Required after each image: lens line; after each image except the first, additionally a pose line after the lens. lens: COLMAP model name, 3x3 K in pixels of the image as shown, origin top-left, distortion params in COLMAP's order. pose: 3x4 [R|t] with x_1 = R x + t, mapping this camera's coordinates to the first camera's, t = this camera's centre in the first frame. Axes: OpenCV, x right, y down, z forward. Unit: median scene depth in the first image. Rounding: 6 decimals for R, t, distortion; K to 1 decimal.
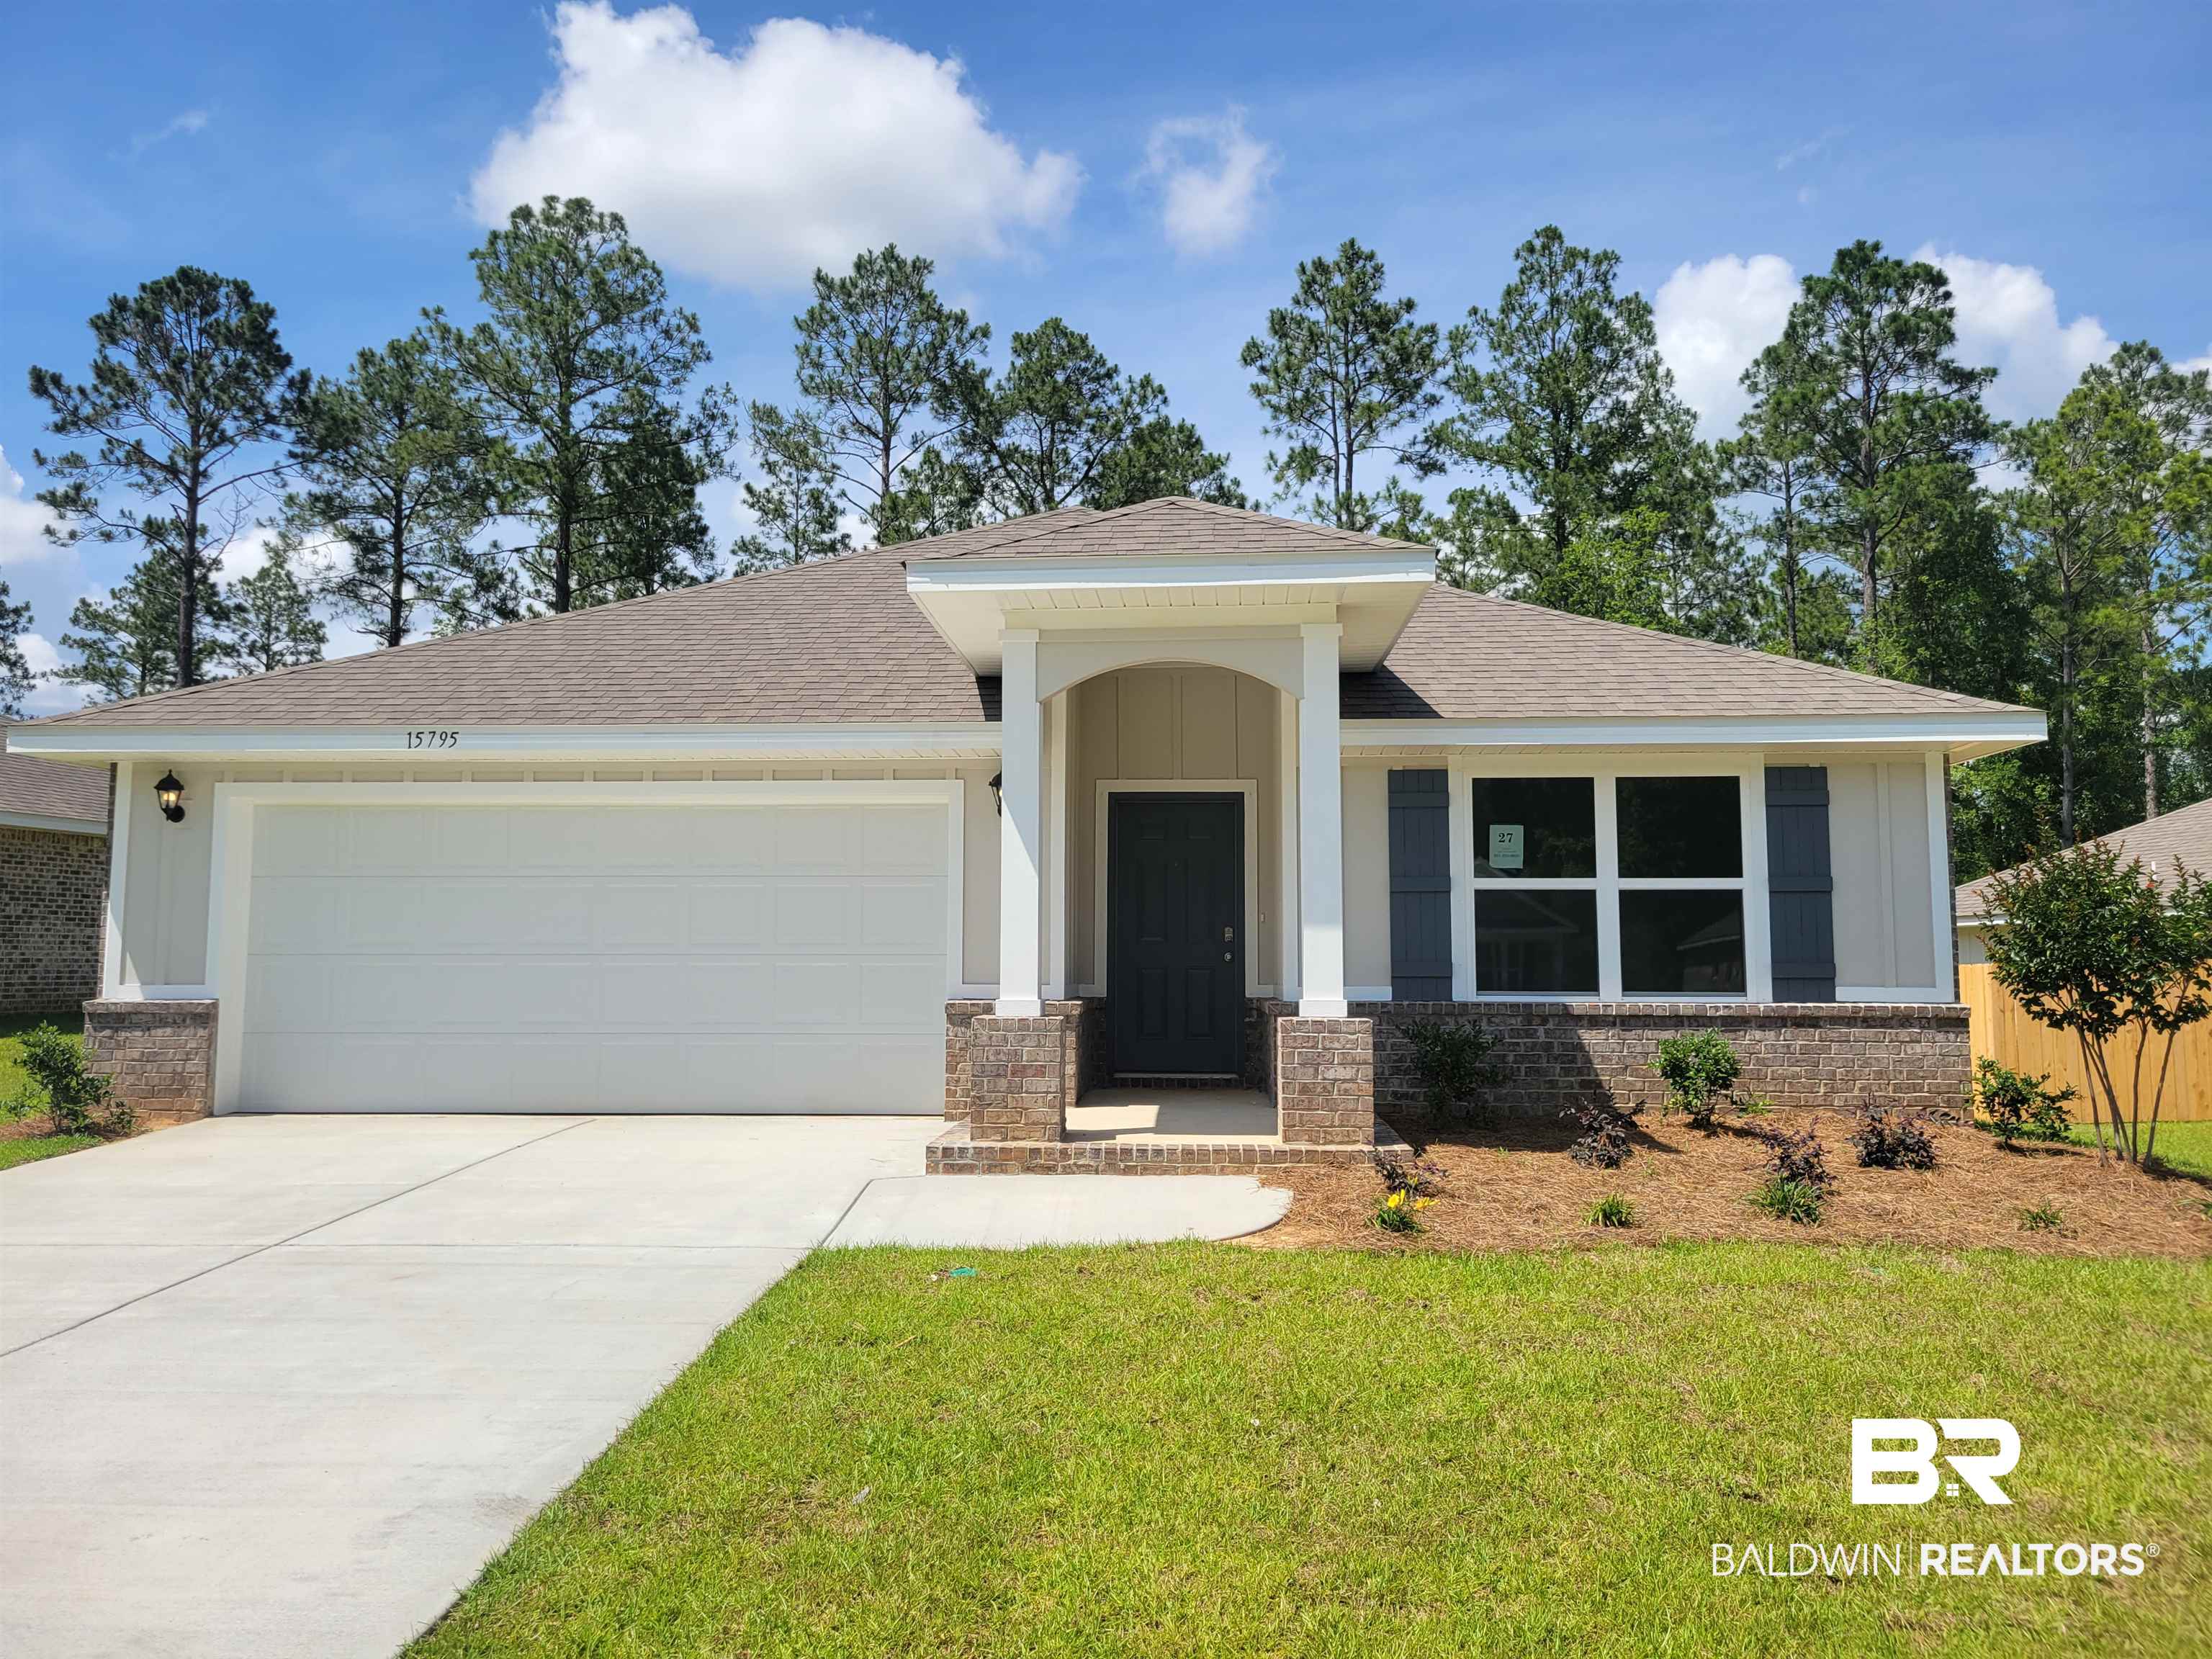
lens RADIAL K [[1674.7, 0, 1106.0], [0, 1674.7, 829.5], [0, 0, 1]] dist [0.053644, -0.040056]
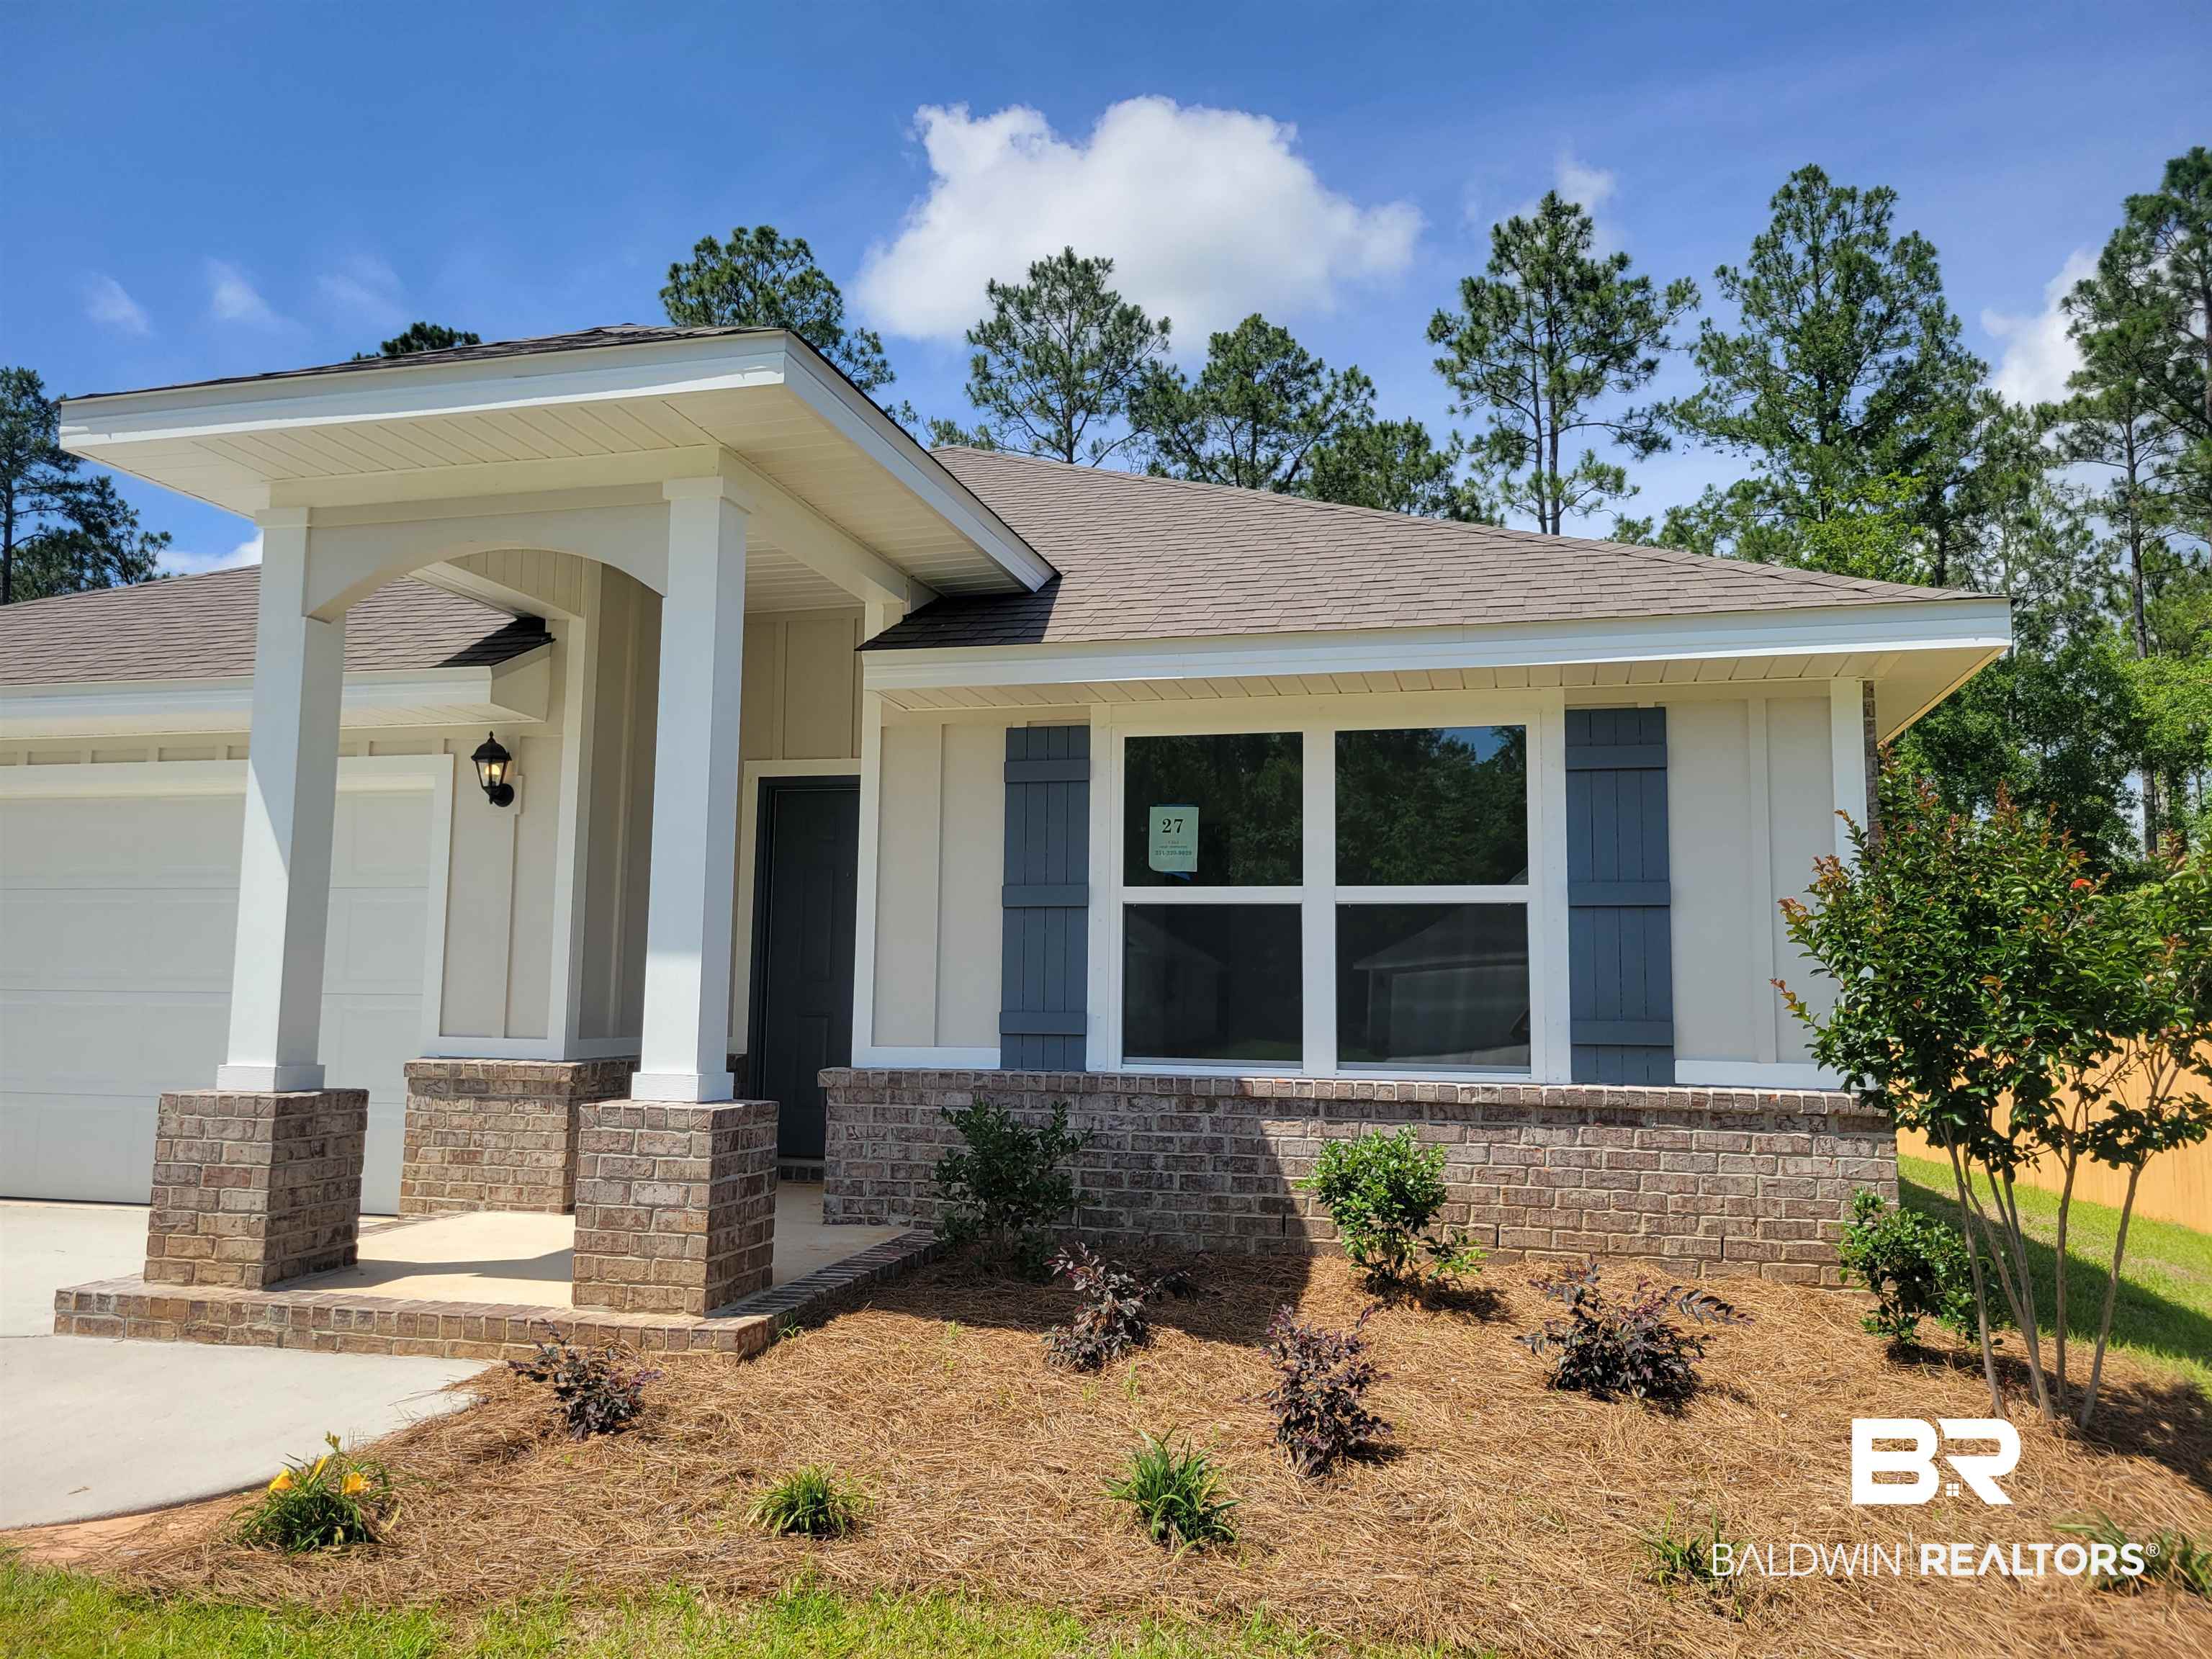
lens RADIAL K [[1674.7, 0, 1106.0], [0, 1674.7, 829.5], [0, 0, 1]] dist [0.053644, -0.040056]
pose [[0.980404, -0.009268, -0.196777, 0.086303], [0.004685, 0.999707, -0.023742, 0.005535], [0.196940, 0.022354, 0.980161, 0.087078]]
